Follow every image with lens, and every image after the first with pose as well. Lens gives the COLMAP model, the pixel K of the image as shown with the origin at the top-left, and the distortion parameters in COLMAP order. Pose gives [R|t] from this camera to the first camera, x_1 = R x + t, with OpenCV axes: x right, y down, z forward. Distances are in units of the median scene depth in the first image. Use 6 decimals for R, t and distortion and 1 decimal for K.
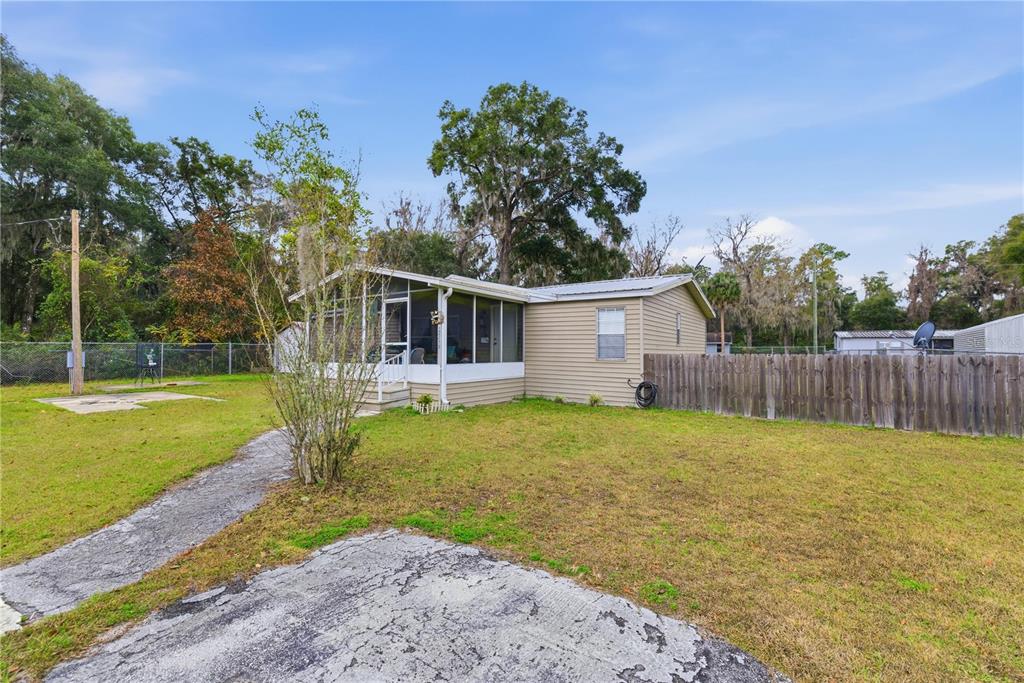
lens RADIAL K [[437.2, 0, 514.7], [0, 437.2, 340.4], [0, 0, 1]] dist [0.000631, 0.000540]
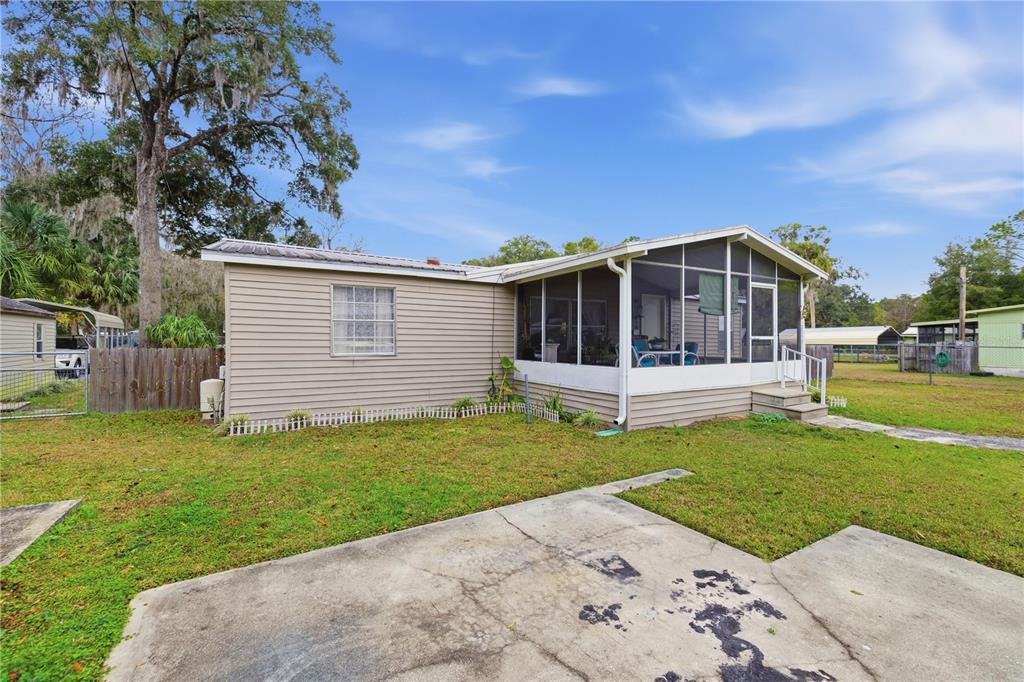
lens RADIAL K [[437.2, 0, 508.8], [0, 437.2, 339.0], [0, 0, 1]] dist [0.000631, 0.000540]
pose [[0.429081, 0.005521, 0.903249, -0.377901], [-0.022986, 0.999724, 0.004809, 0.005209], [-0.902974, -0.022826, 0.429090, 0.332439]]
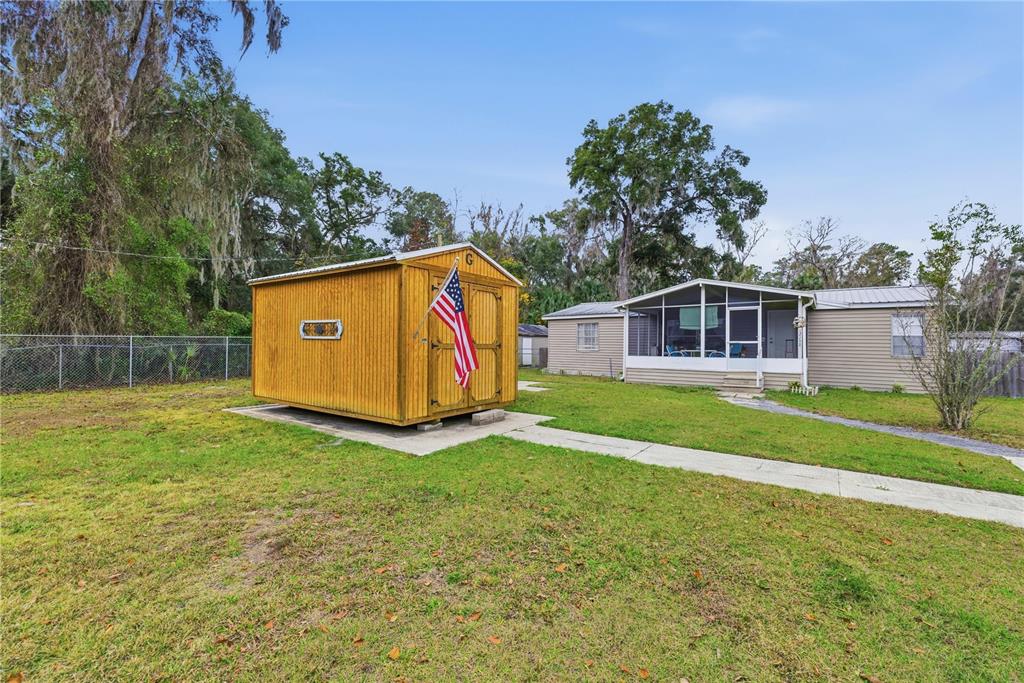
lens RADIAL K [[437.2, 0, 511.1], [0, 437.2, 338.5], [0, 0, 1]] dist [0.000631, 0.000540]
pose [[0.998981, 0.008367, -0.044349, -0.275009], [-0.008278, 0.999963, 0.002171, -0.000010], [0.044365, -0.001802, 0.999014, -0.093334]]
